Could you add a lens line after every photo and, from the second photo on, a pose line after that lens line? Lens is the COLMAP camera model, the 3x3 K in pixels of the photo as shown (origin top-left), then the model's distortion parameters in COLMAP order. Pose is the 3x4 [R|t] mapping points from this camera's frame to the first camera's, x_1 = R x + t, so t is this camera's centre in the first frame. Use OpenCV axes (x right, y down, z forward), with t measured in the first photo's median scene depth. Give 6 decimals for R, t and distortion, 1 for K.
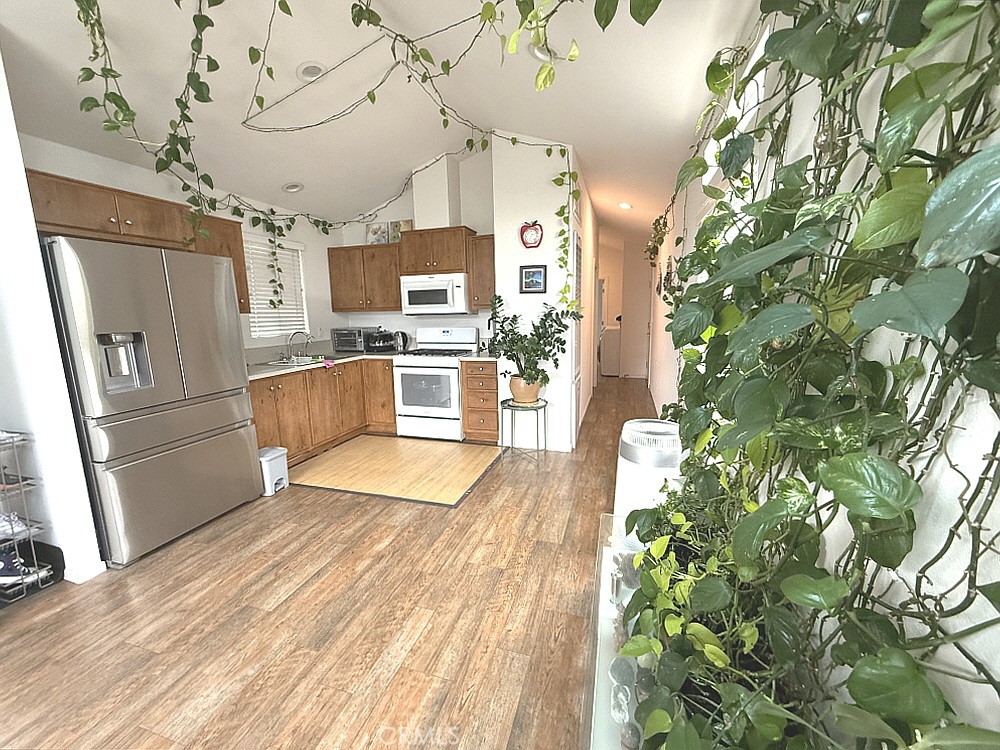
lens RADIAL K [[397.9, 0, 500.0], [0, 397.9, 375.0], [0, 0, 1]] dist [-0.007245, -0.000052]
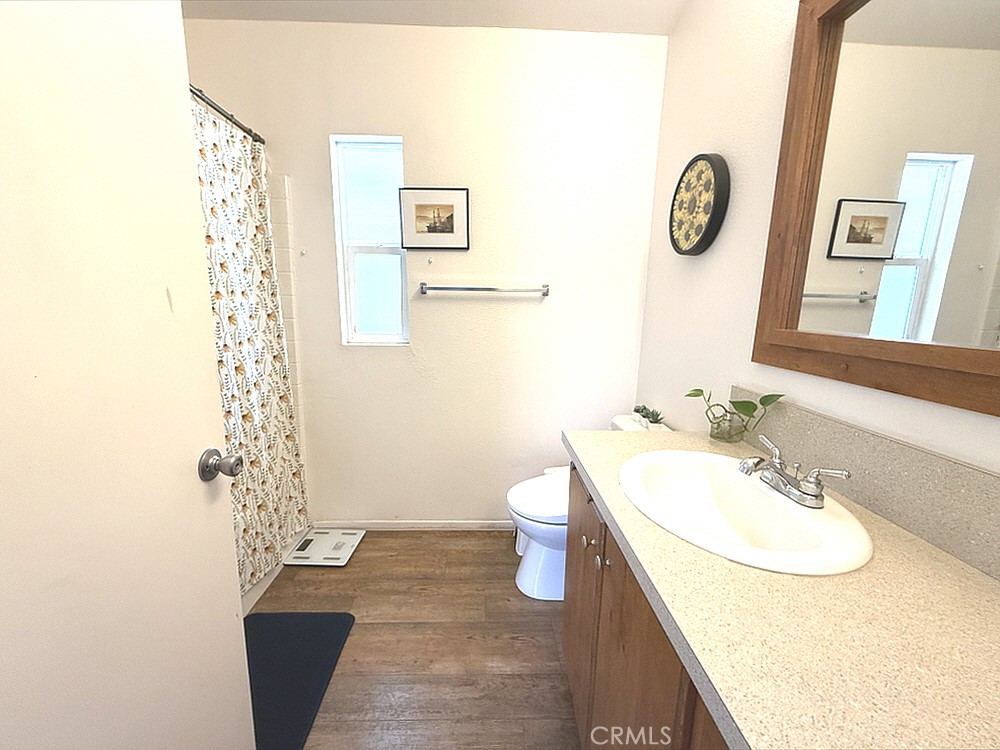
lens RADIAL K [[397.9, 0, 500.0], [0, 397.9, 375.0], [0, 0, 1]] dist [-0.007245, -0.000052]
pose [[0.321837, 0.203373, -0.924695, 0.203230], [-0.178437, 0.972185, 0.151713, -0.109437], [0.929828, 0.116173, 0.349175, 0.887078]]
